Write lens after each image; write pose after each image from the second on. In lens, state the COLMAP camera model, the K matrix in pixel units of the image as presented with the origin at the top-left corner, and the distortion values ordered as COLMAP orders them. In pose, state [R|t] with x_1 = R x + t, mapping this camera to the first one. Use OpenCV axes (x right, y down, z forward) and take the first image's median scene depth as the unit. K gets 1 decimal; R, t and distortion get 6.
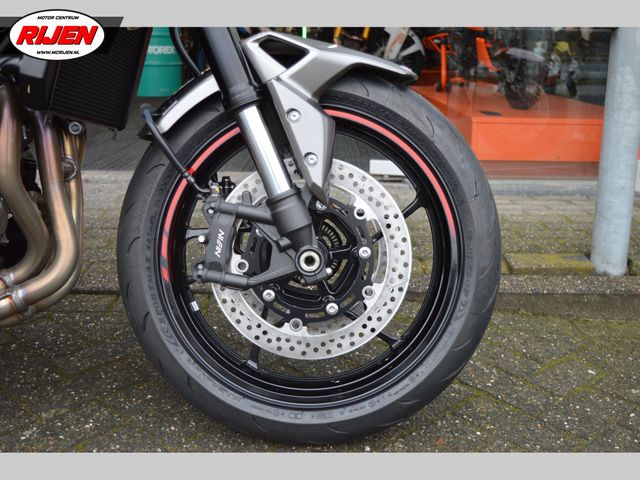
lens RADIAL K [[783.6, 0, 319.5], [0, 783.6, 240.2], [0, 0, 1]] dist [-0.027724, 0.000000]
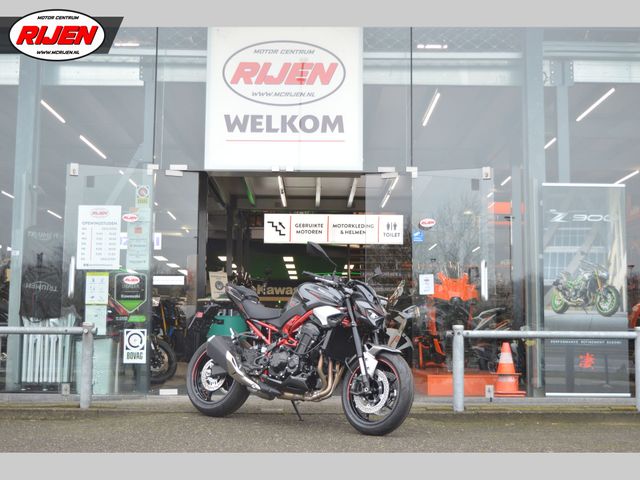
lens RADIAL K [[935.6, 0, 318.8], [0, 935.6, 242.6], [0, 0, 1]] dist [-0.157083, 0.000000]
pose [[0.999926, -0.001885, 0.012010, -0.426547], [0.005906, 0.938825, -0.344344, 1.170551], [-0.010627, 0.344390, 0.938767, -4.718460]]
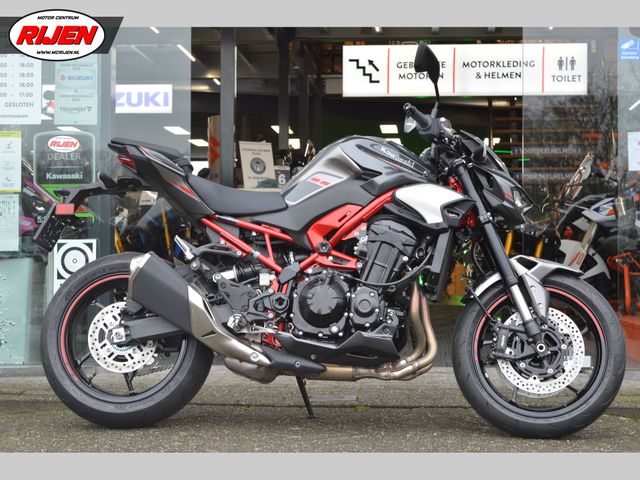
lens RADIAL K [[1502.0, 0, 322.5], [0, 1502.0, 236.1], [0, 0, 1]] dist [0.096449, 0.000000]
pose [[0.997549, -0.009246, -0.069353, -0.344028], [-0.009493, 0.964176, -0.265095, 0.891141], [0.069319, 0.265104, 0.961725, -3.441082]]
